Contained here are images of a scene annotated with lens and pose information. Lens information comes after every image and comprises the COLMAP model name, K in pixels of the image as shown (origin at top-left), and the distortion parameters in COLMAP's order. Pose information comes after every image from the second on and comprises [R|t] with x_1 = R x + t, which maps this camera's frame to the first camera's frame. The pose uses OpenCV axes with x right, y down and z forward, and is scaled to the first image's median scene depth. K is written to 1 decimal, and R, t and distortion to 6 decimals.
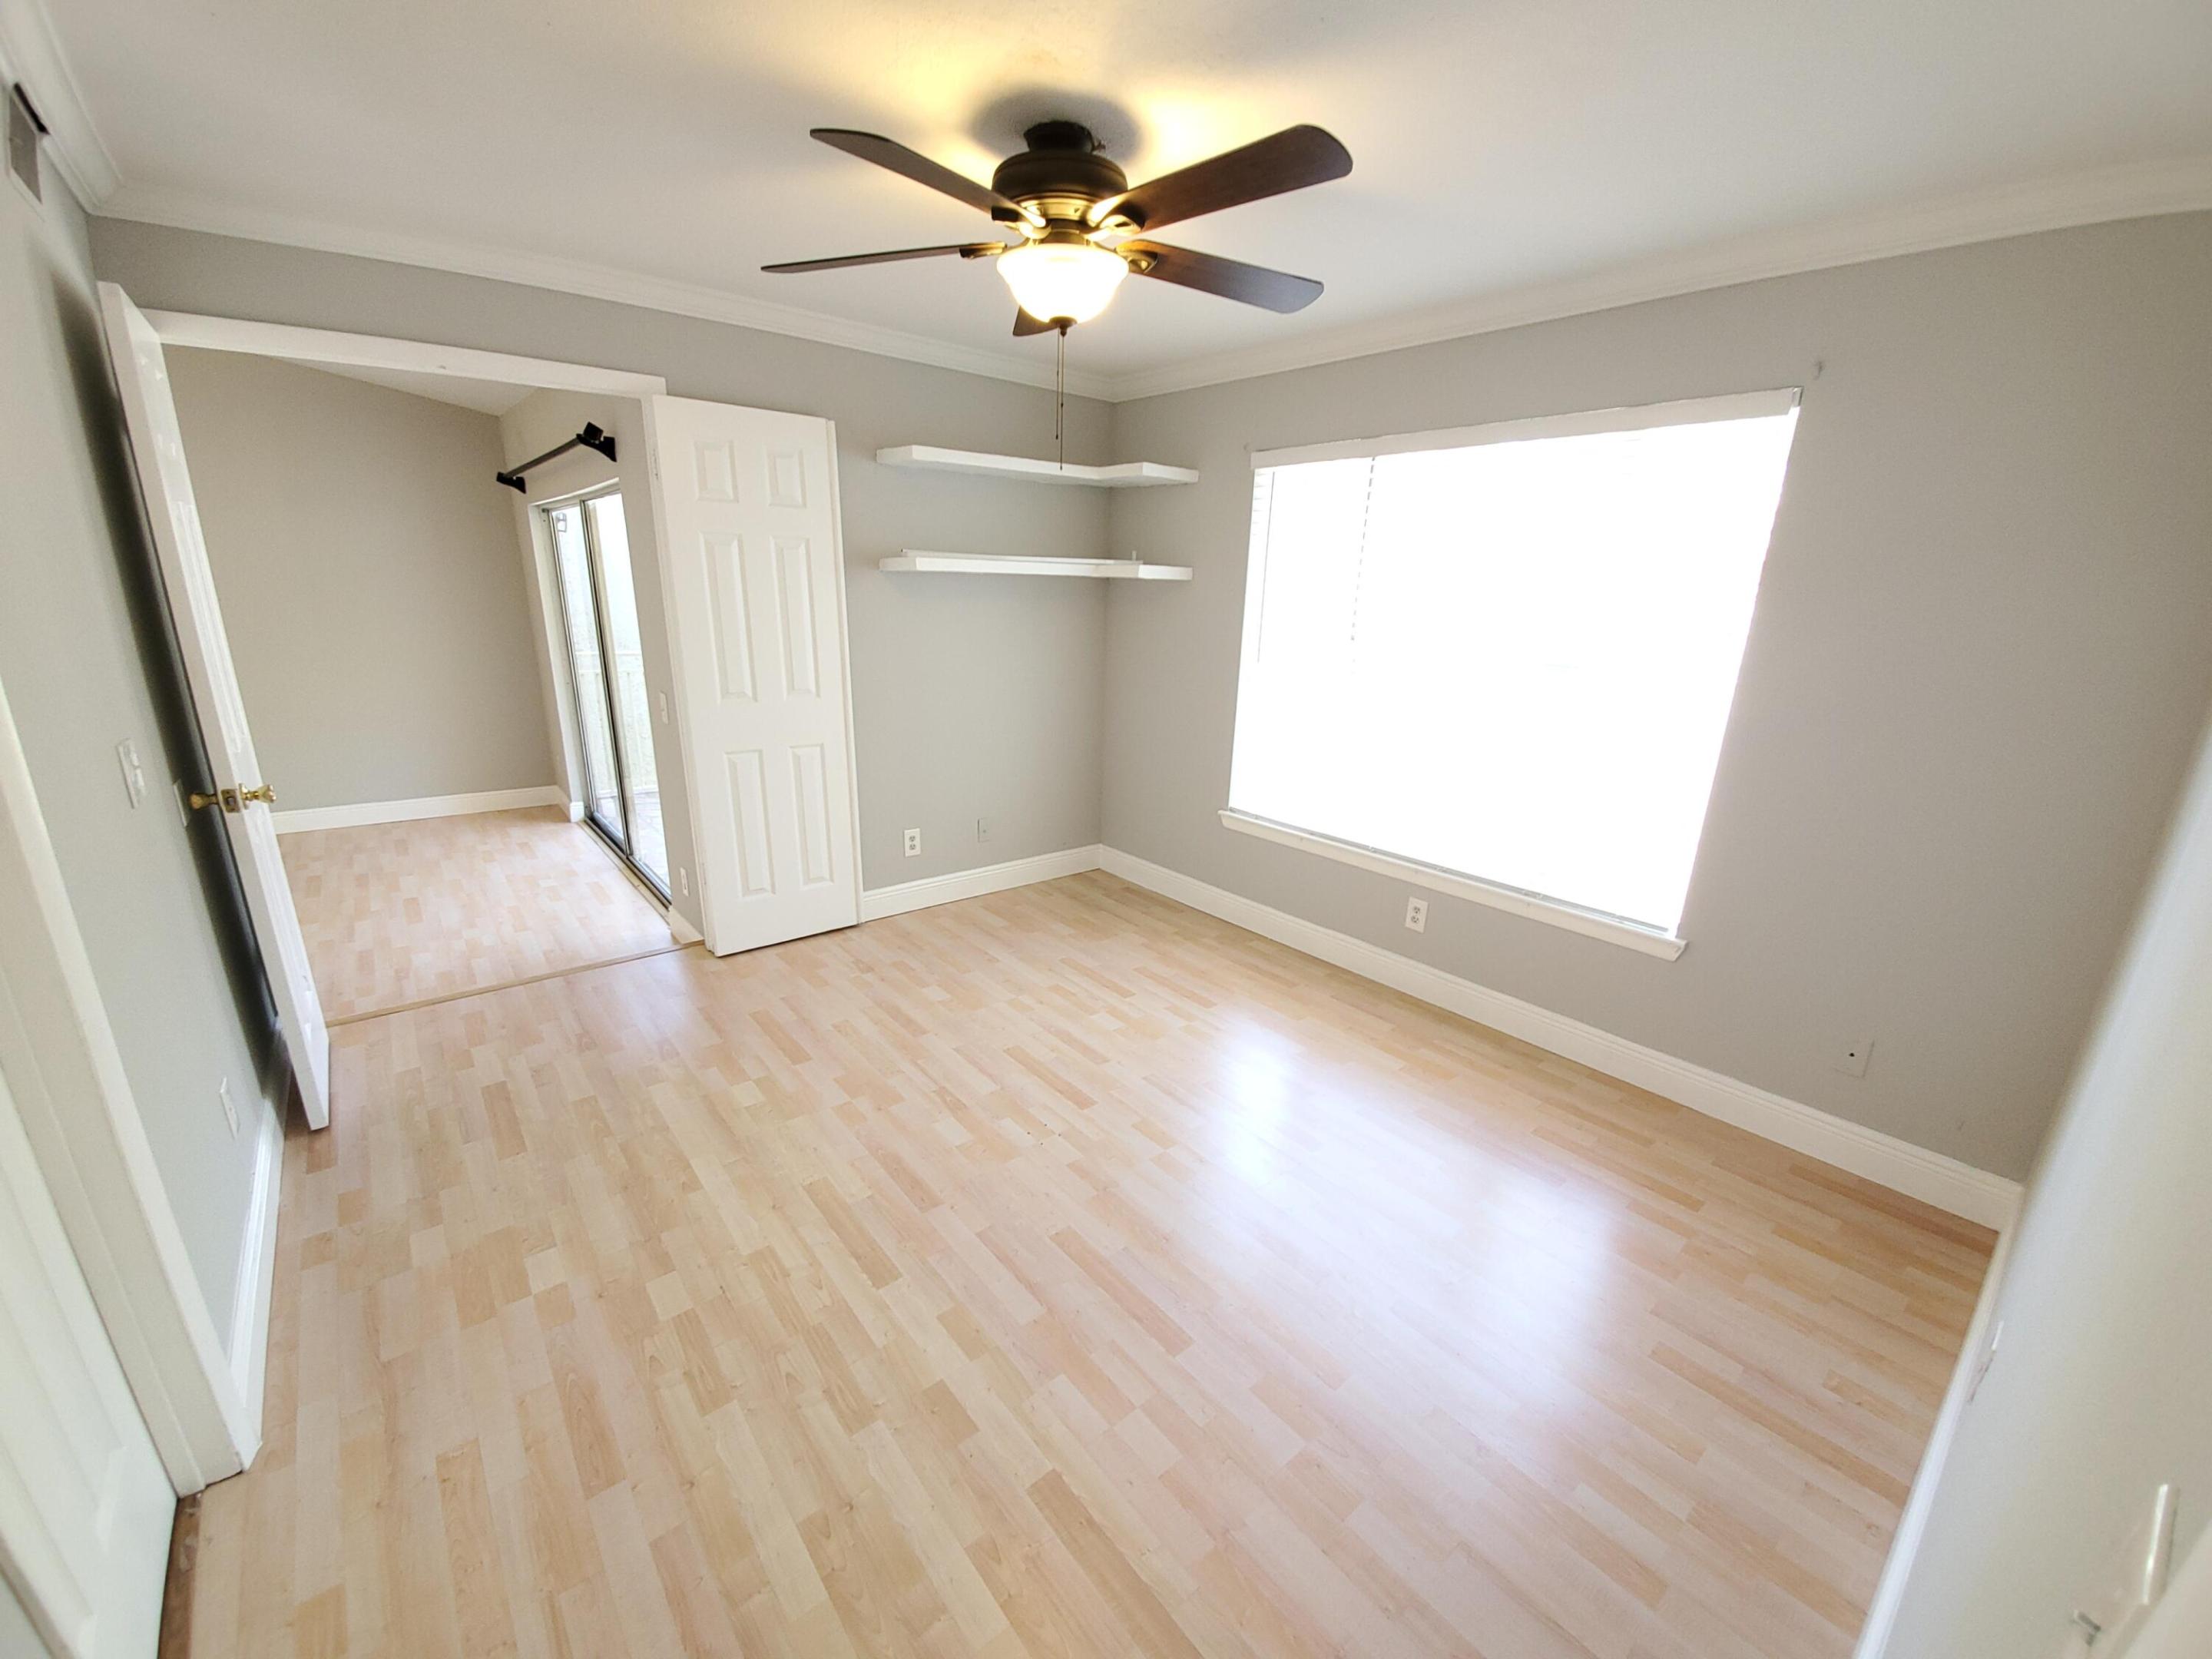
lens RADIAL K [[871.0, 0, 1110.3], [0, 871.0, 859.0], [0, 0, 1]] dist [0.014963, -0.017080]
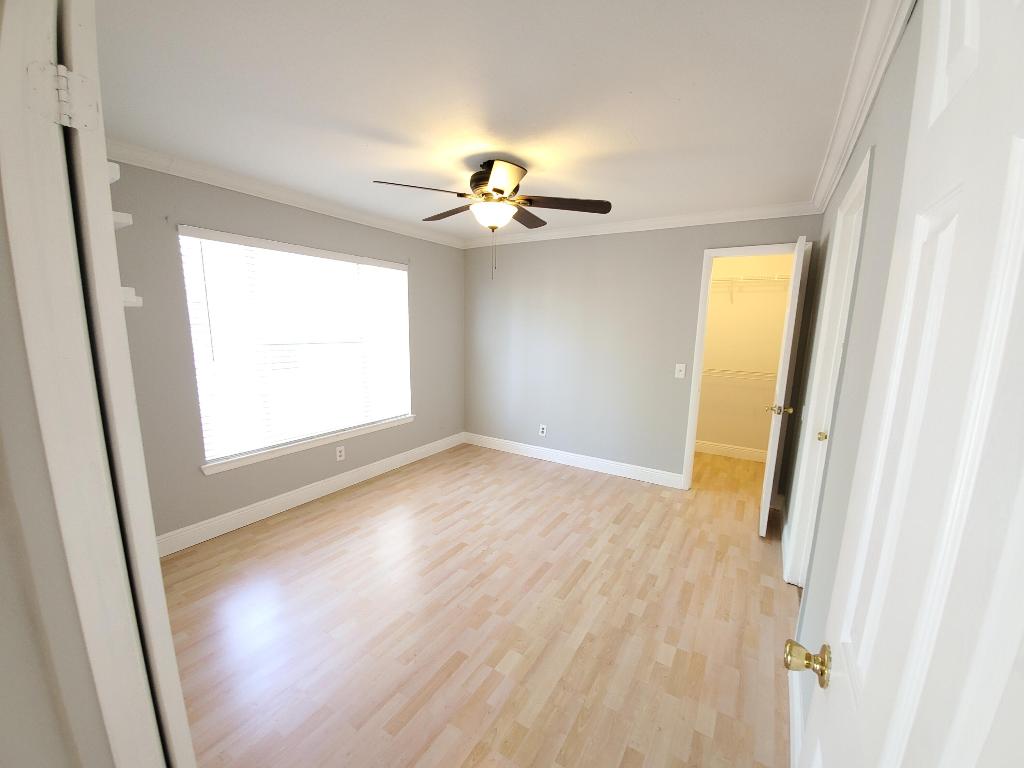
lens RADIAL K [[403.2, 0, 514.0], [0, 403.2, 397.6], [0, 0, 1]] dist [0.014963, -0.017080]
pose [[-0.317580, -0.206063, 0.925571, -1.177973], [0.254399, 0.921802, 0.292512, -0.419294], [-0.913468, 0.328360, -0.240323, 1.239460]]
